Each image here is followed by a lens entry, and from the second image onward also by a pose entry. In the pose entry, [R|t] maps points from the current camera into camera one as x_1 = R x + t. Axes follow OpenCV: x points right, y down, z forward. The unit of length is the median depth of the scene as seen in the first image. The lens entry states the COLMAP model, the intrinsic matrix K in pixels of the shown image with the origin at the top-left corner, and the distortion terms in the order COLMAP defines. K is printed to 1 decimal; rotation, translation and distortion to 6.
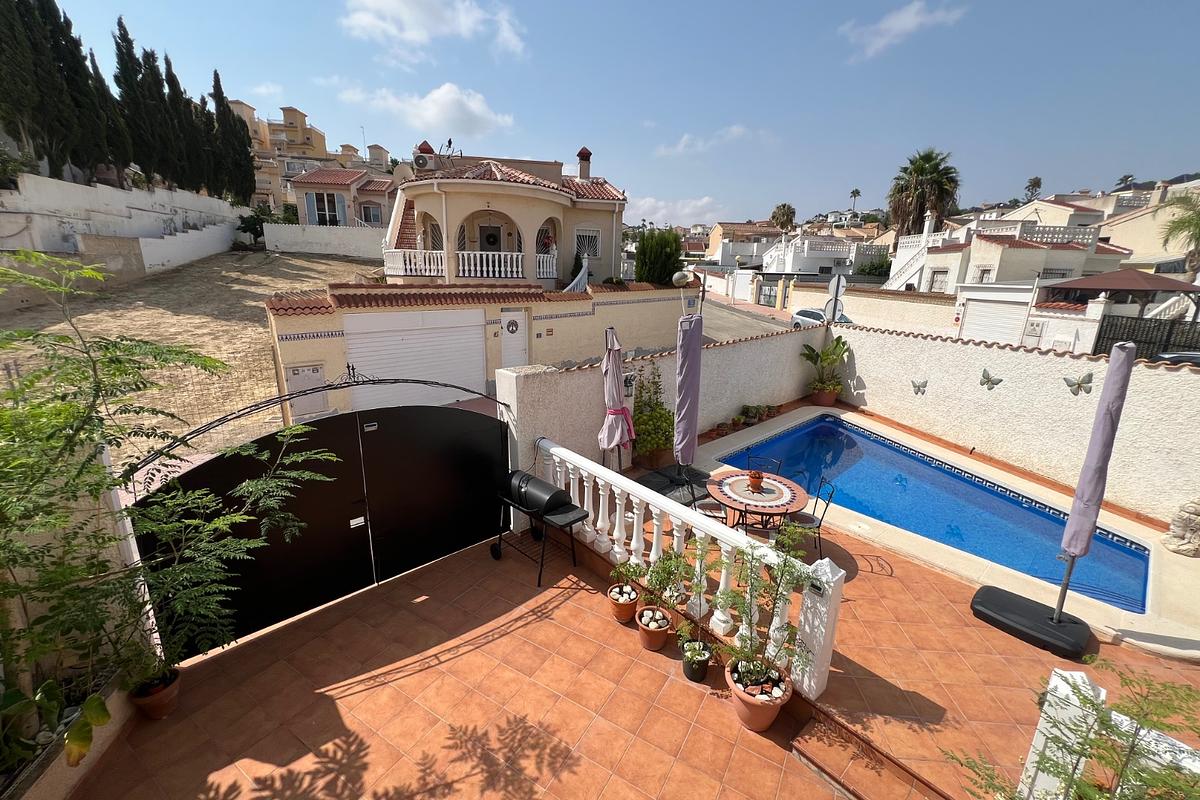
lens RADIAL K [[477.9, 0, 598.0], [0, 477.9, 400.9], [0, 0, 1]] dist [-0.000456, 0.000499]
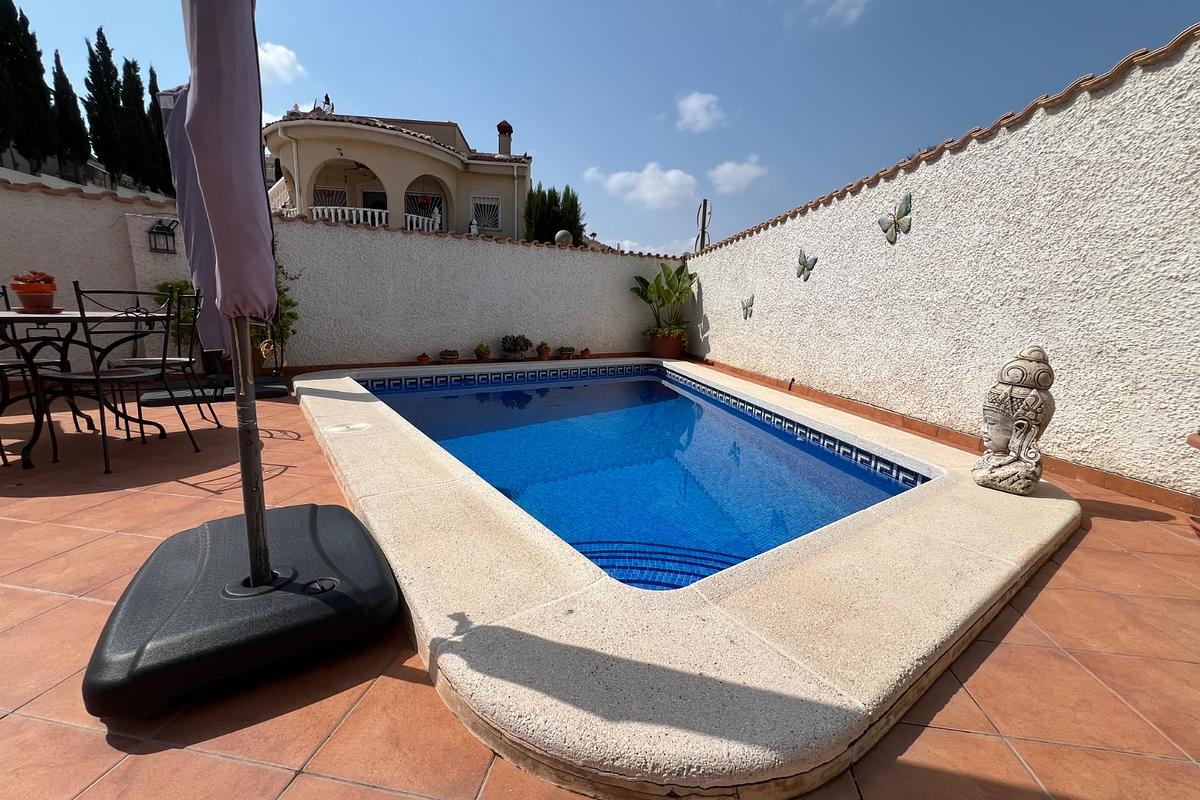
lens RADIAL K [[476.1, 0, 599.9], [0, 476.1, 399.5], [0, 0, 1]] dist [0.010887, 0.000175]
pose [[0.995152, 0.024467, -0.095256, 0.439197], [-0.033237, 0.995241, -0.091600, 0.140239], [0.092562, 0.094322, 0.991229, 0.266645]]
